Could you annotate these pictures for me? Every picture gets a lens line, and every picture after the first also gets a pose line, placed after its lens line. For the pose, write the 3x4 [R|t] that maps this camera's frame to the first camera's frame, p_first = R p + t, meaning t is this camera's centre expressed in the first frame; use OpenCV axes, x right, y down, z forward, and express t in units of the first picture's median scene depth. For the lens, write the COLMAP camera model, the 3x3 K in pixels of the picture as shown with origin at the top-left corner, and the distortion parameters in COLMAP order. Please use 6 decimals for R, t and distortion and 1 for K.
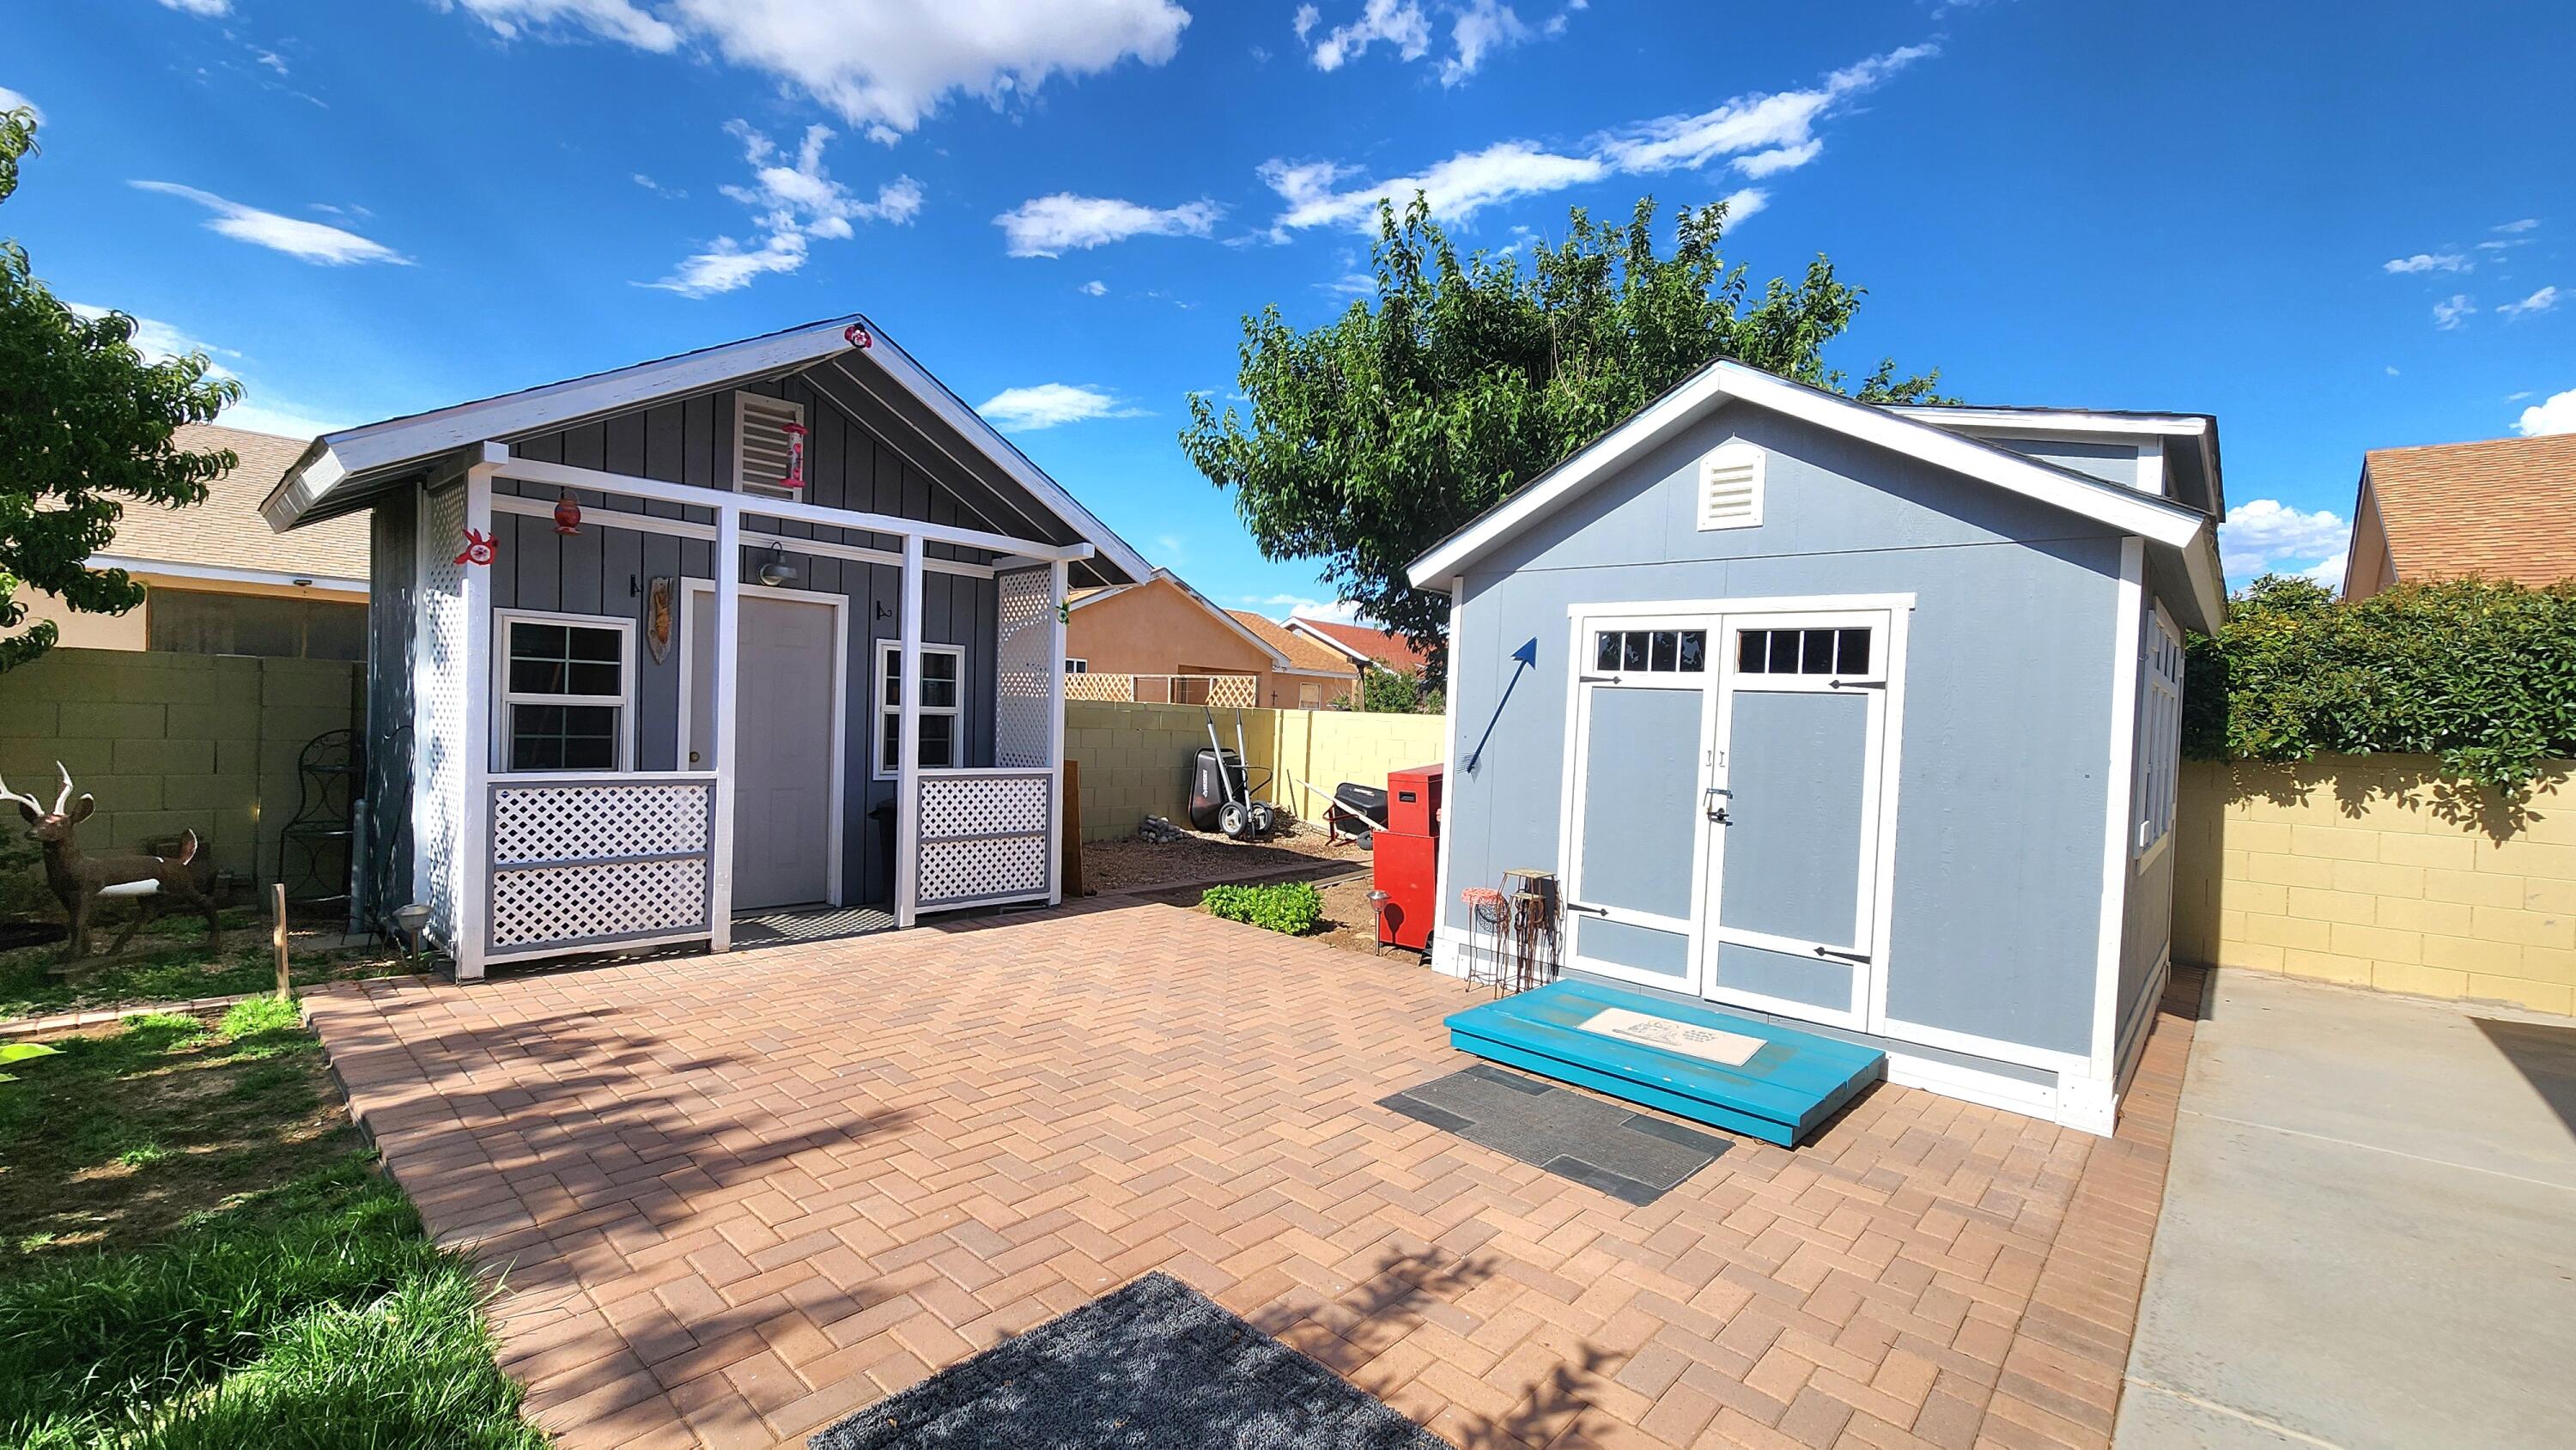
lens RADIAL K [[1056.4, 0, 1286.5], [0, 1056.4, 715.8], [0, 0, 1]] dist [-0.003364, 0.001088]
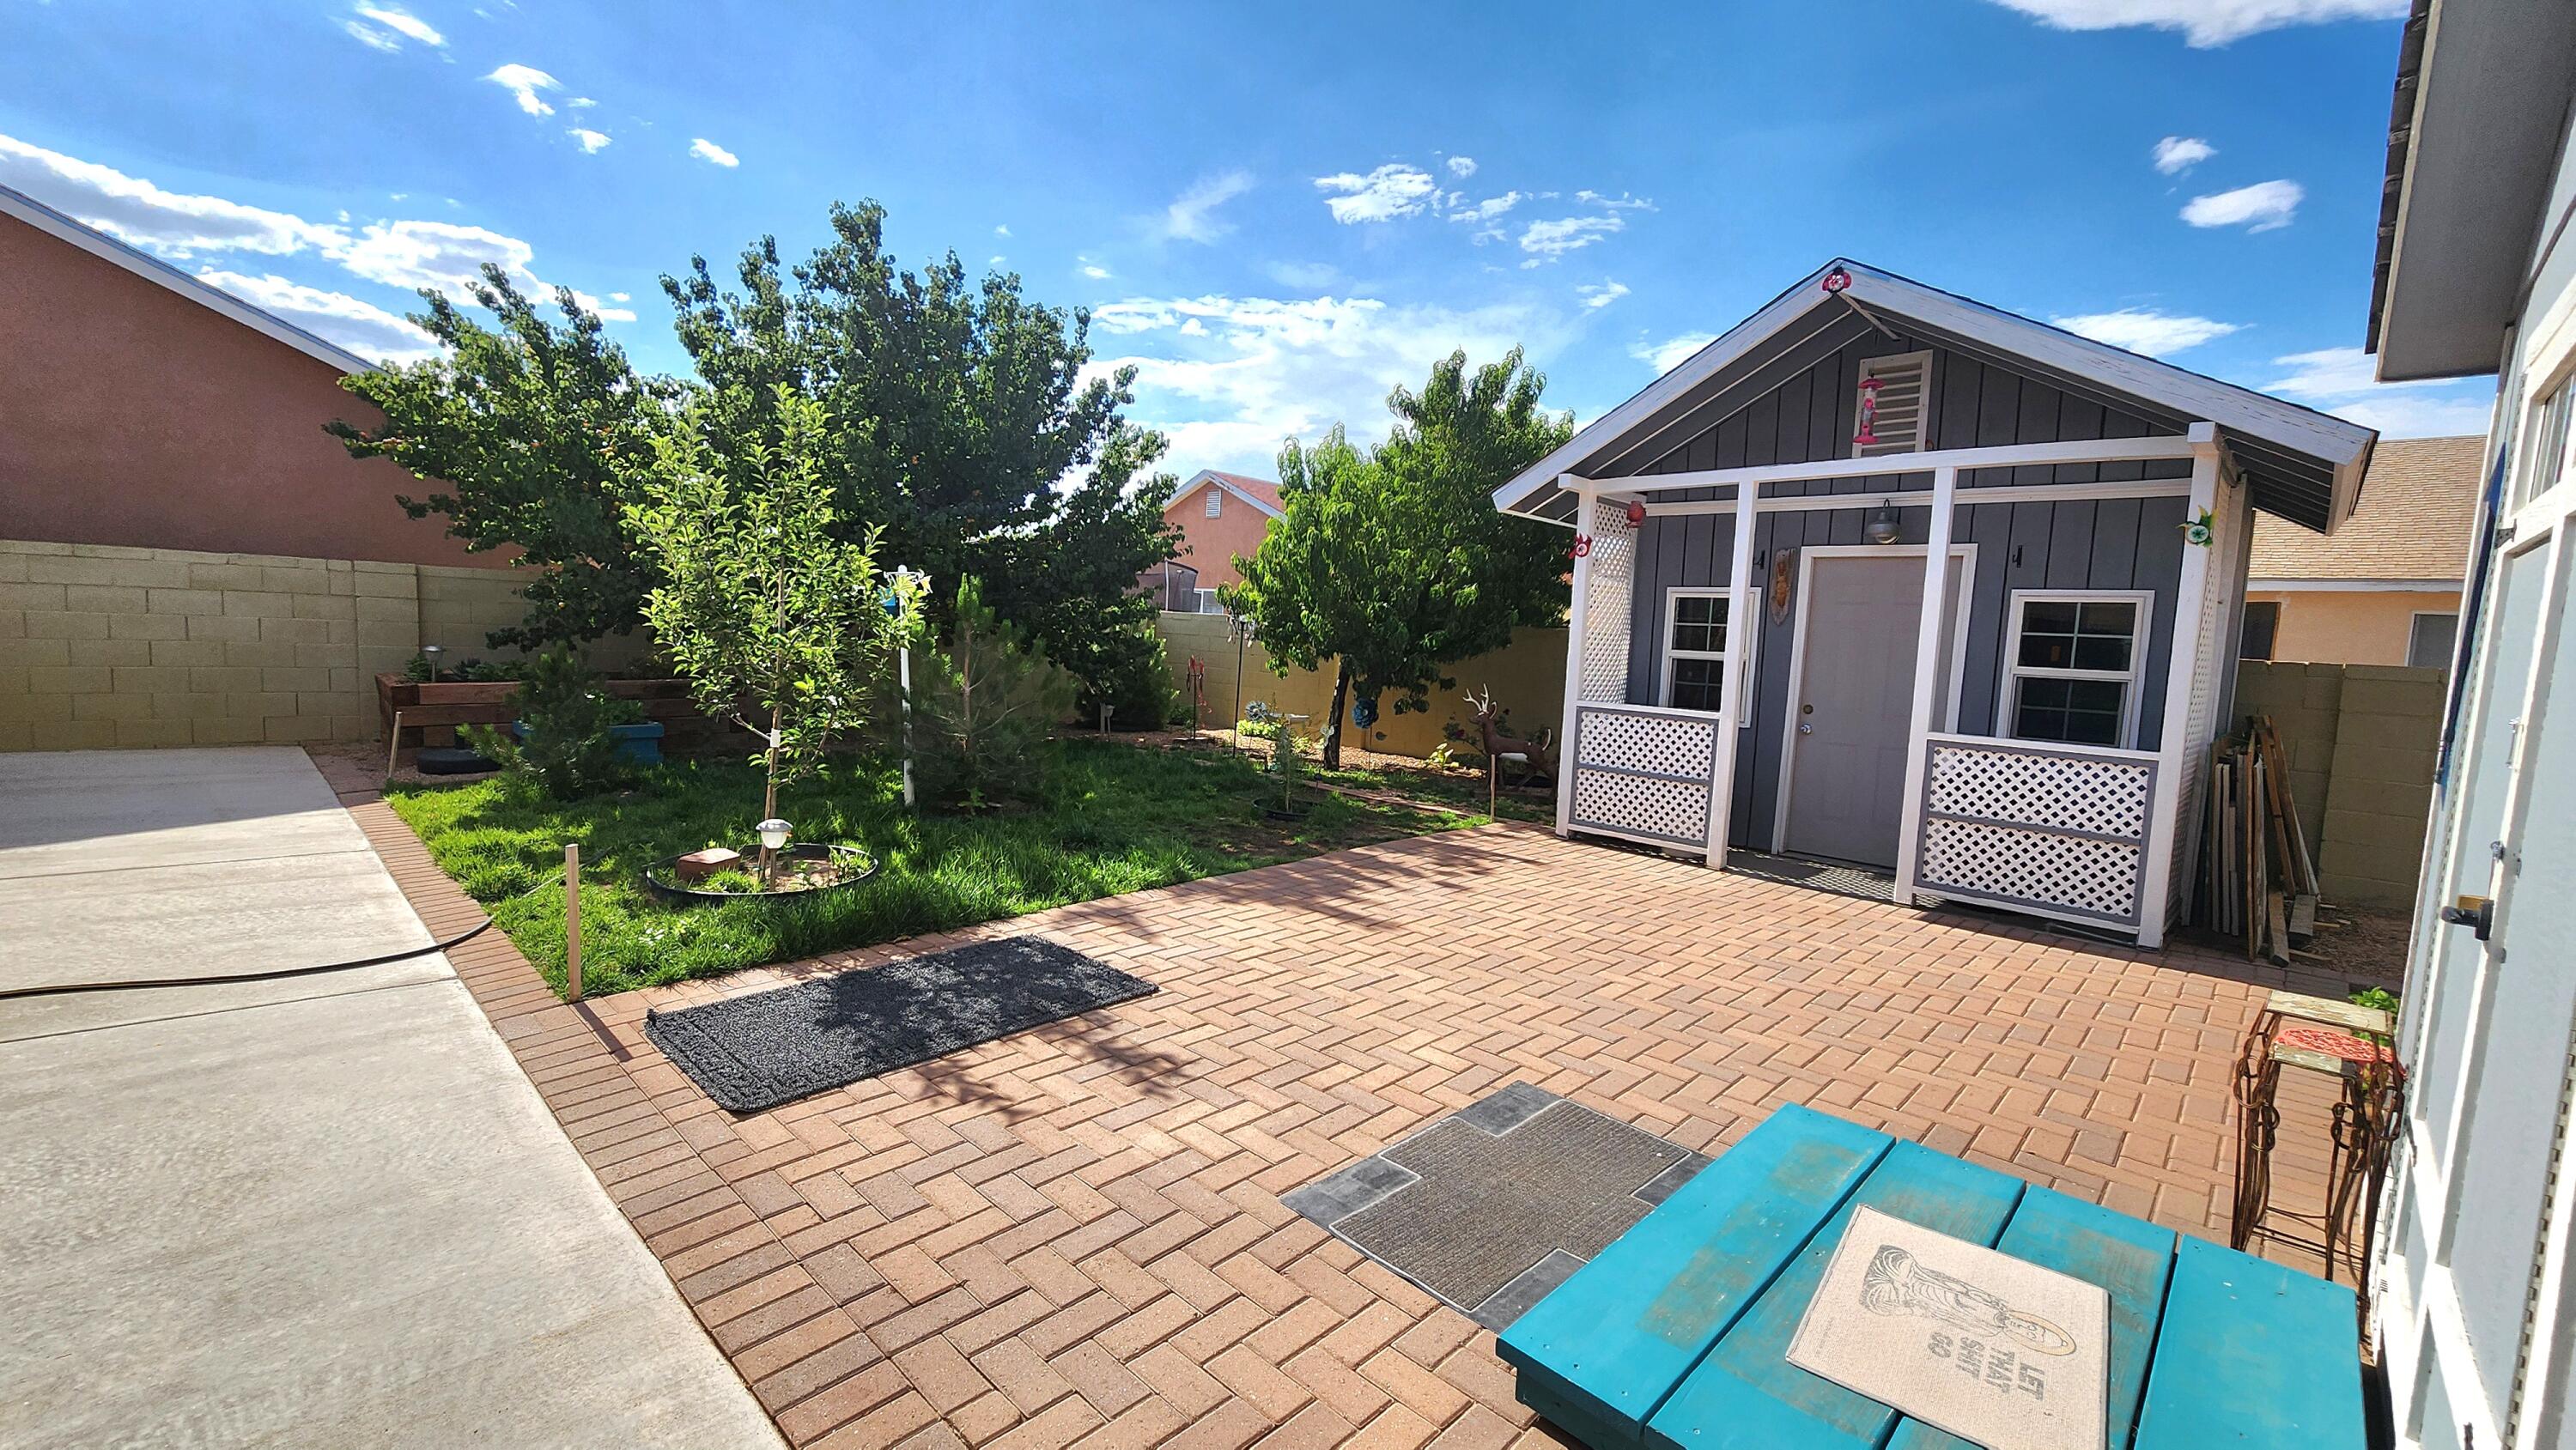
lens RADIAL K [[1056.4, 0, 1301.2], [0, 1056.4, 720.9], [0, 0, 1]] dist [-0.003364, 0.001088]
pose [[-0.019731, 0.044256, -0.998825, 0.724422], [-0.052525, 0.997594, 0.045239, 0.038018], [0.998425, 0.053356, -0.017359, 0.646523]]
